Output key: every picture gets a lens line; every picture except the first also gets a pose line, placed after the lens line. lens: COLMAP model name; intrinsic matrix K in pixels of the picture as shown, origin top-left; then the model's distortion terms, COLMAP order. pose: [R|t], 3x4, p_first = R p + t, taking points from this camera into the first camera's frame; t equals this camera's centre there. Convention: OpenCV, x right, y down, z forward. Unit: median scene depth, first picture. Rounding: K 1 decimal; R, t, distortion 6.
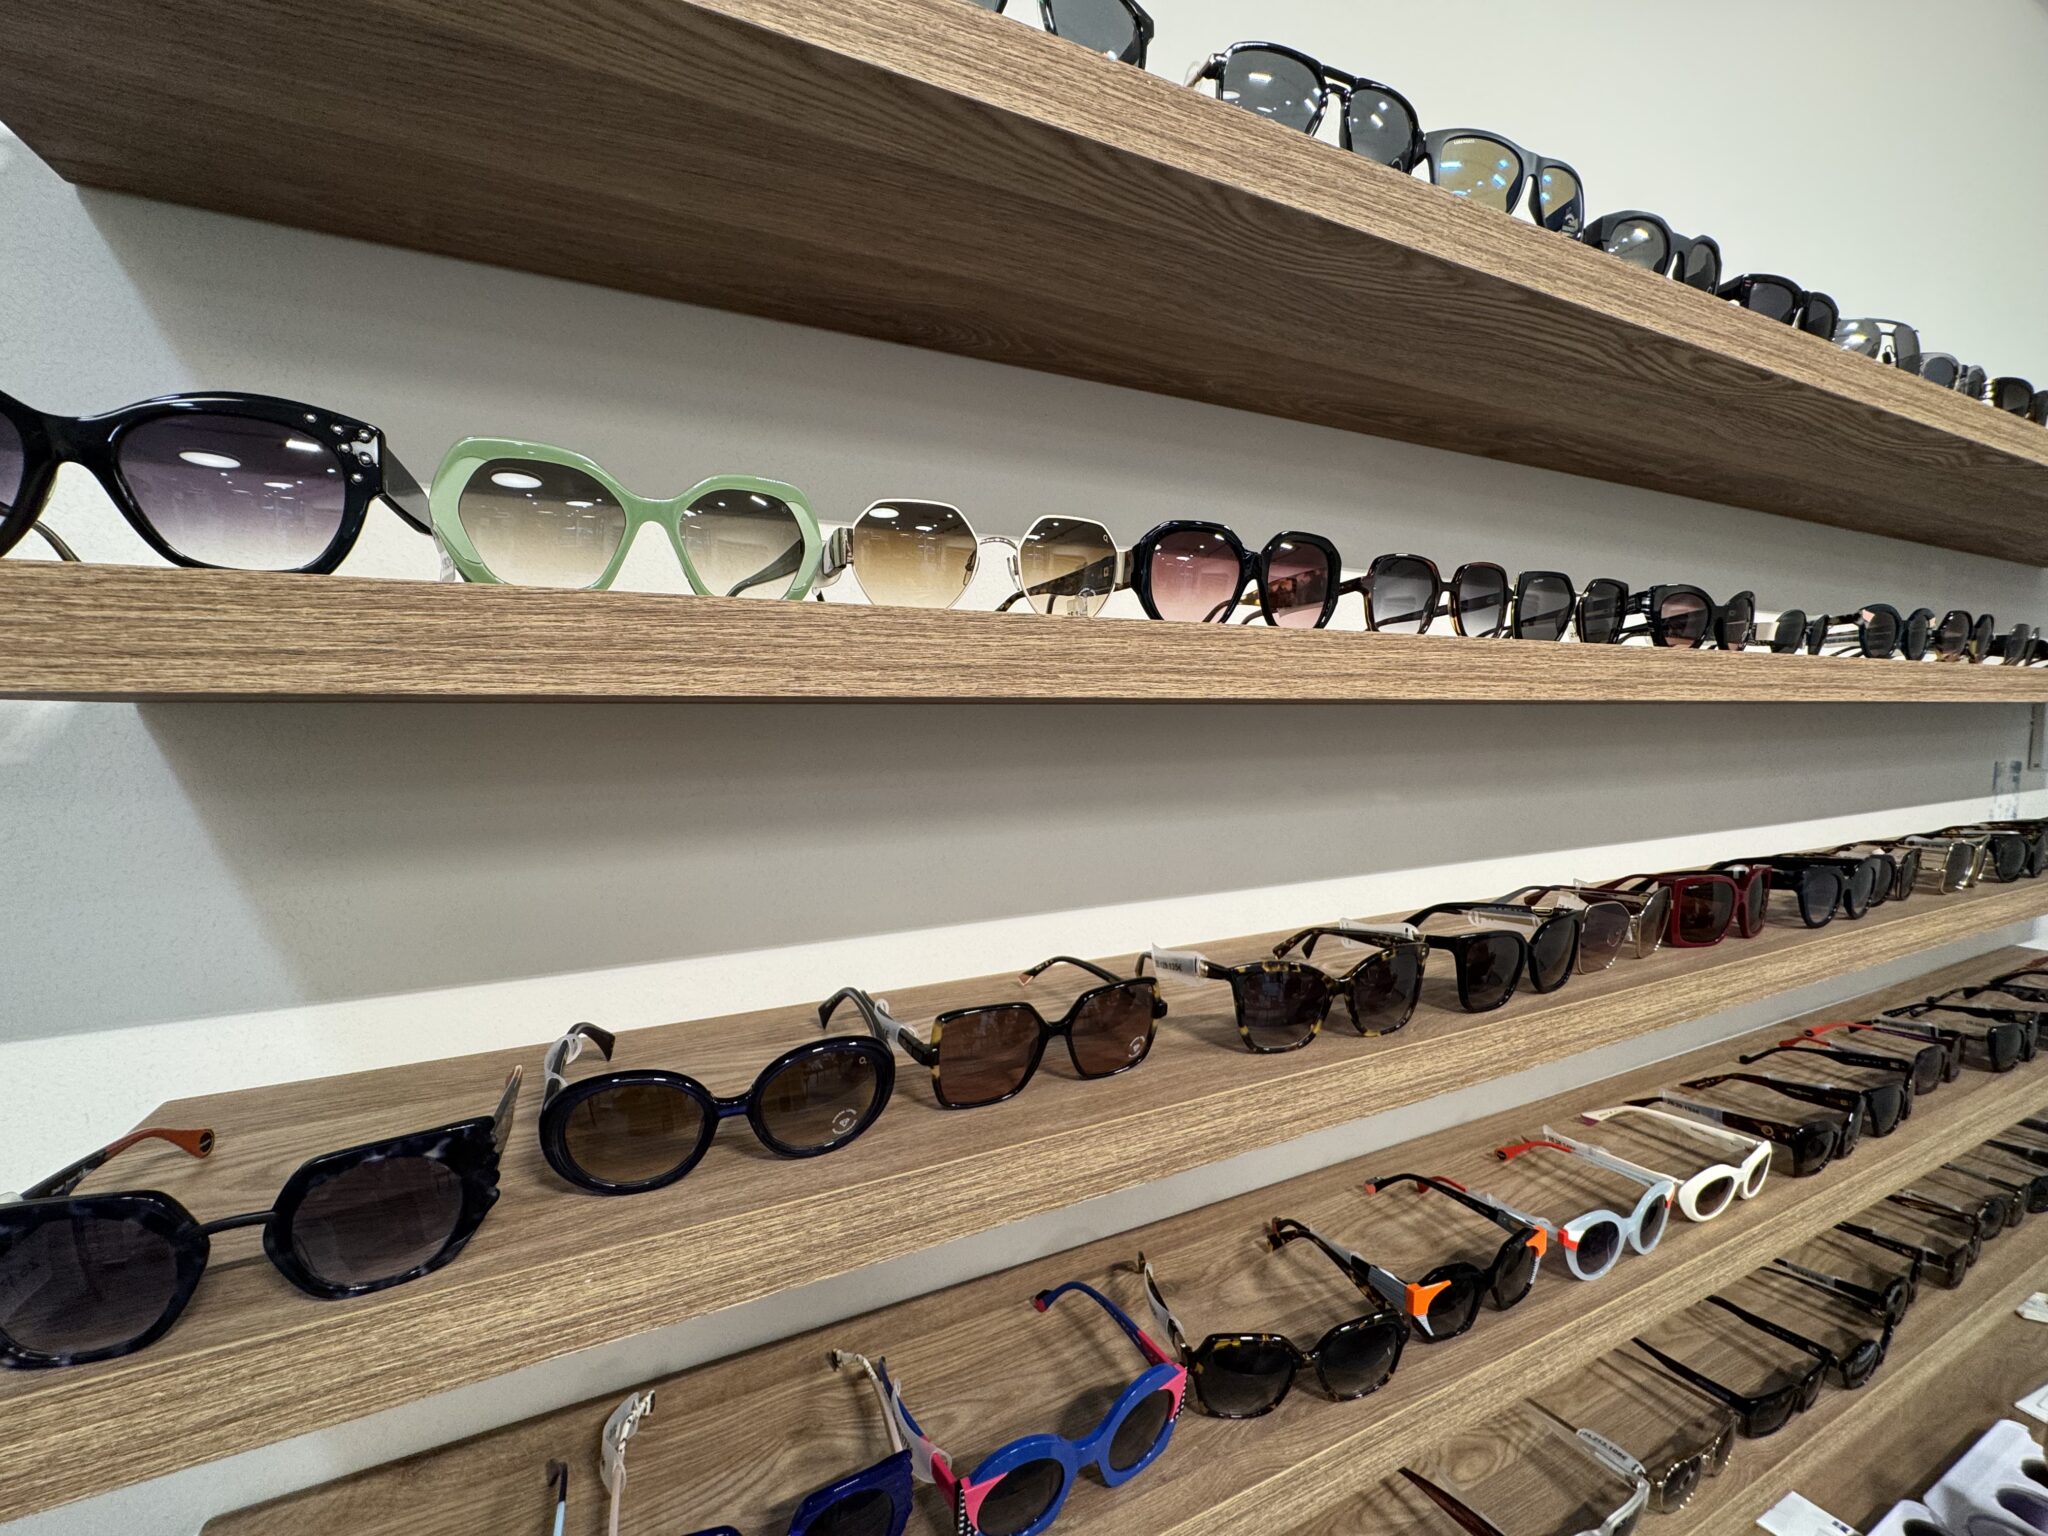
lens RADIAL K [[813.9, 0, 1024.0], [0, 813.9, 768.0], [0, 0, 1]] dist [-0.003668, 0.000696]
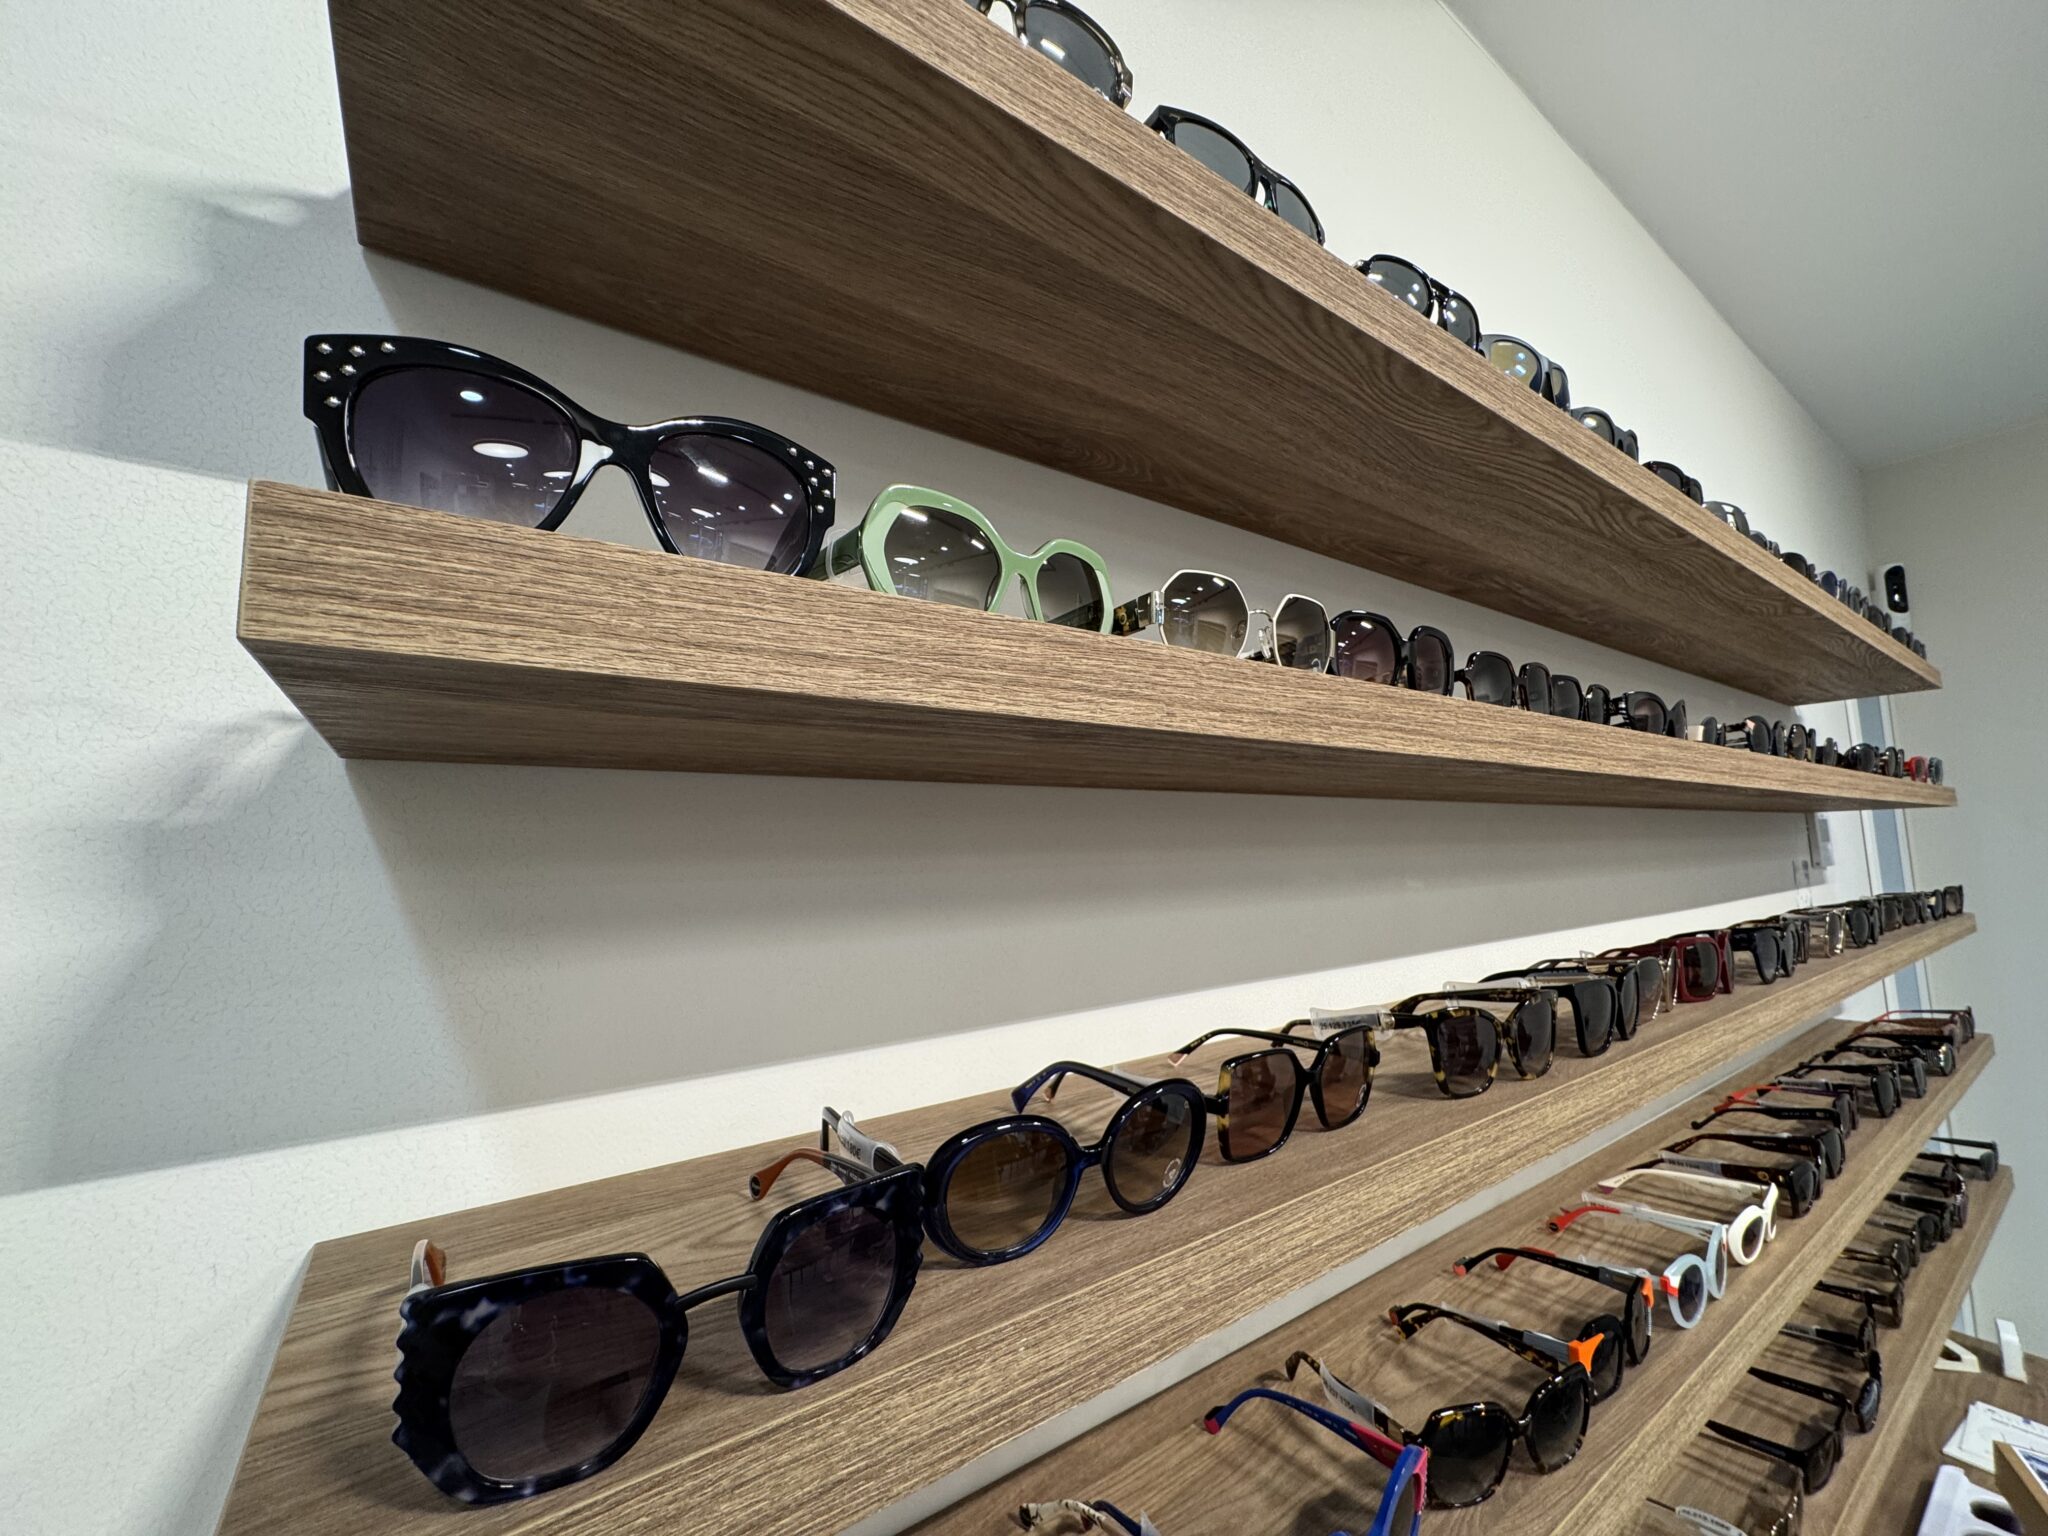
lens RADIAL K [[813.8, 0, 1024.0], [0, 813.8, 768.0], [0, 0, 1]] dist [-0.002018, -0.000264]
pose [[0.984146, -0.002112, 0.177348, -0.416761], [0.034180, 0.983444, -0.177962, 0.092292], [-0.174036, 0.181203, 0.967924, 0.000782]]
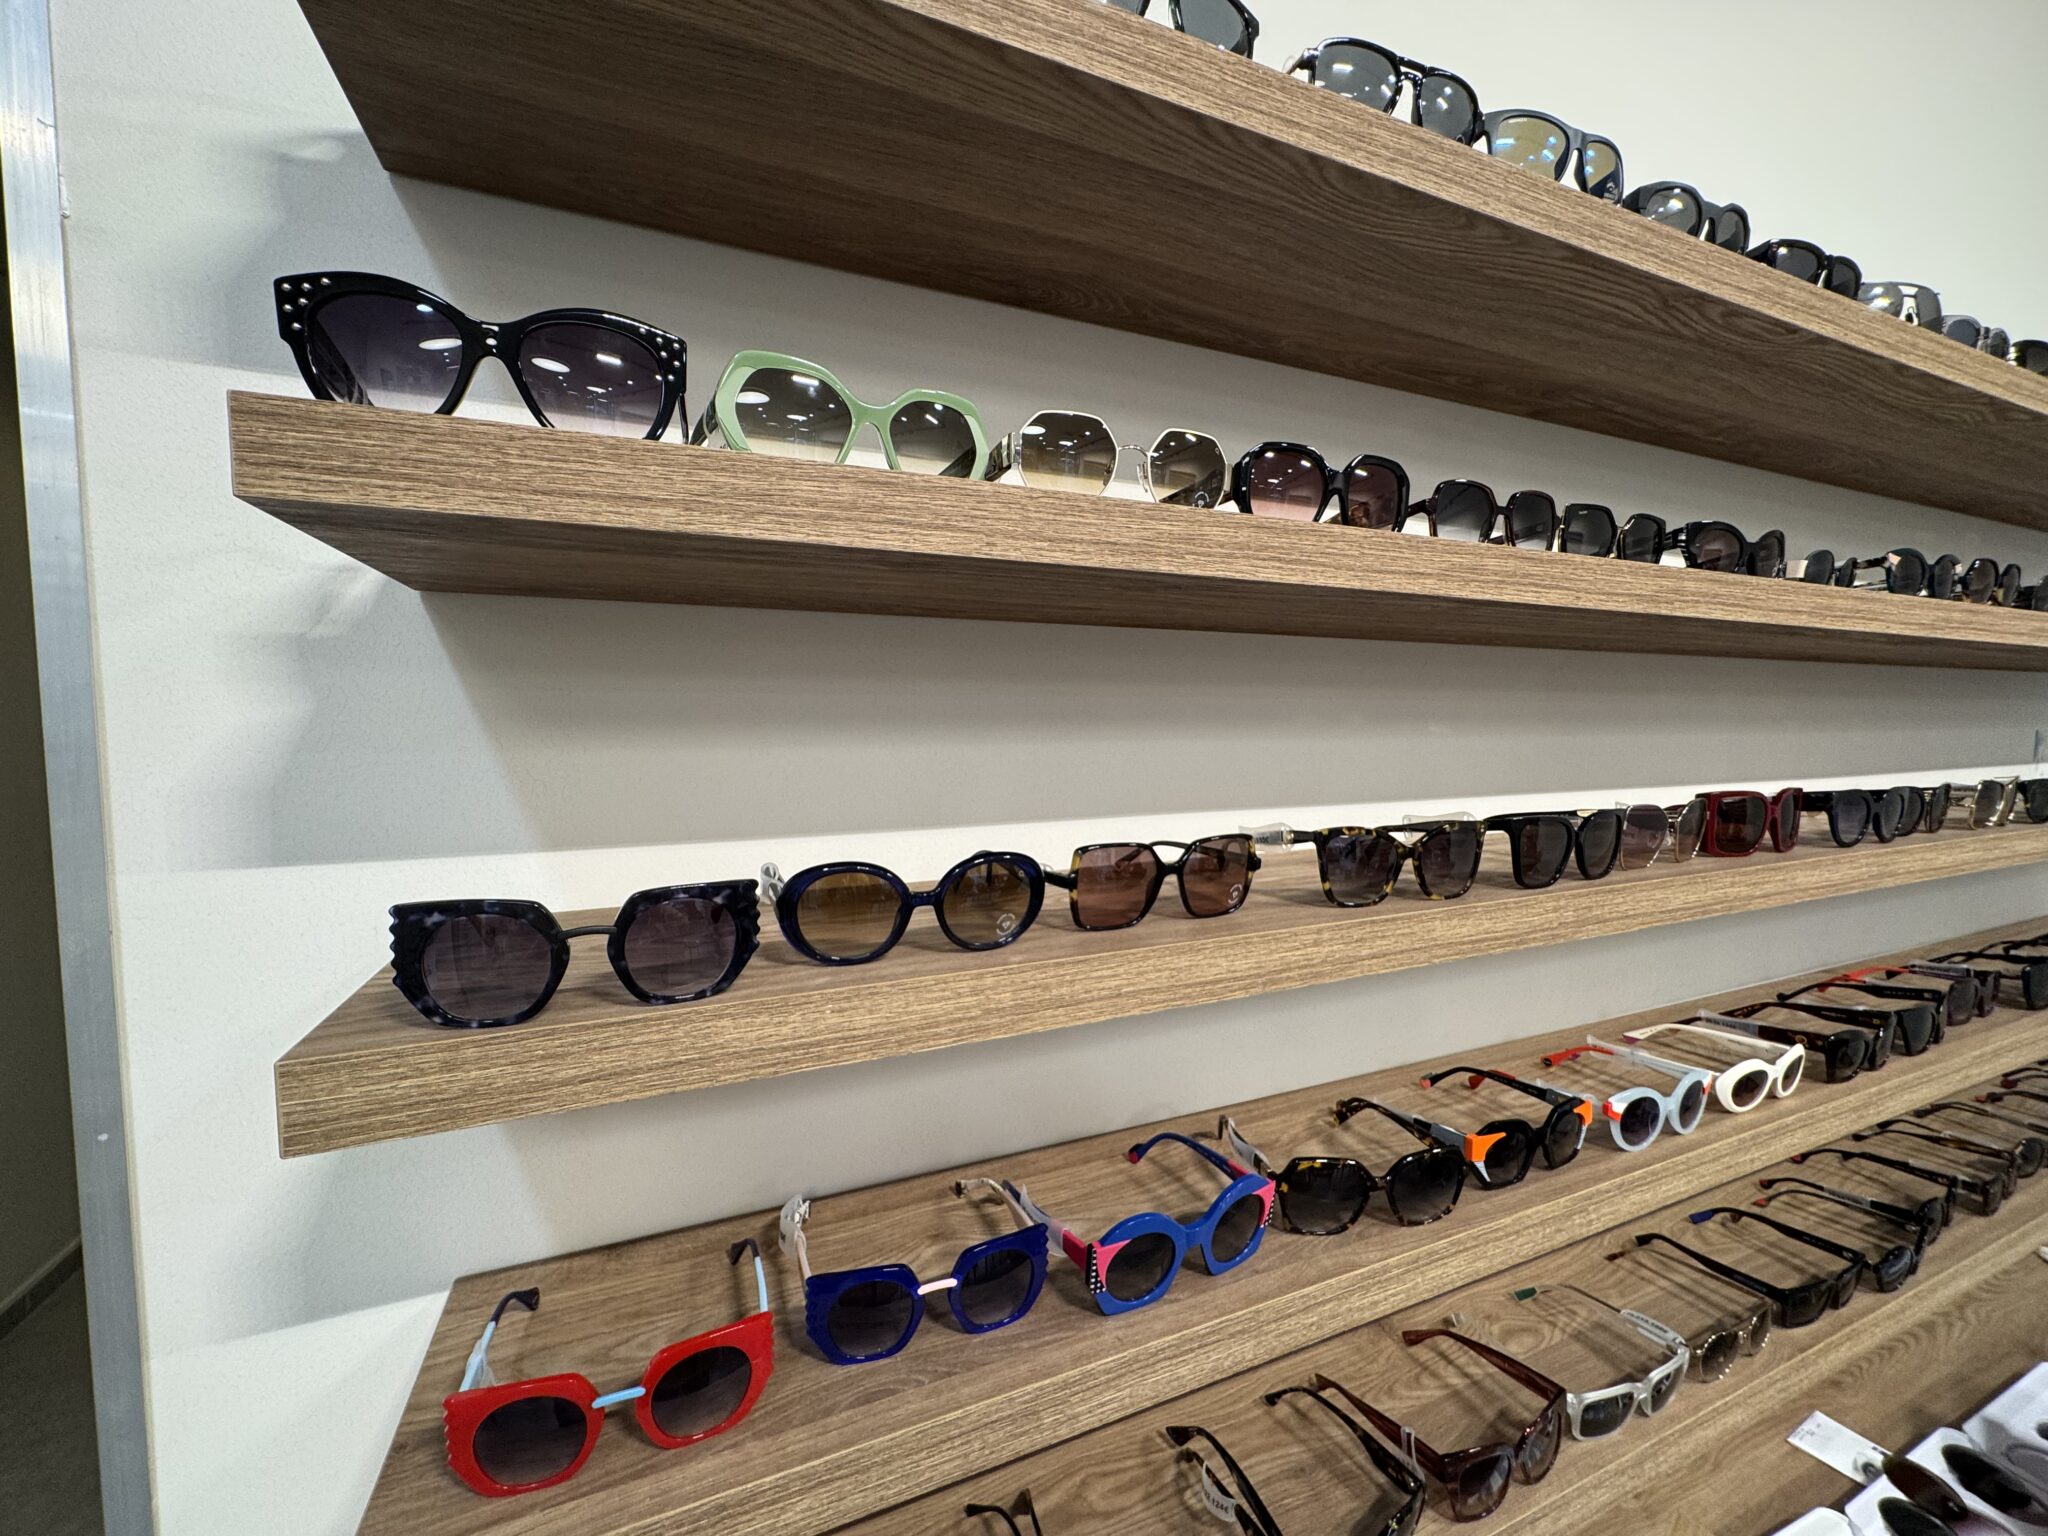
lens RADIAL K [[813.9, 0, 1024.0], [0, 813.9, 768.0], [0, 0, 1]] dist [-0.003668, 0.000696]
pose [[0.999505, 0.003847, -0.031218, -0.115431], [-0.004175, 0.999937, -0.010422, 0.157626], [0.031176, 0.010548, 0.999458, -0.159608]]
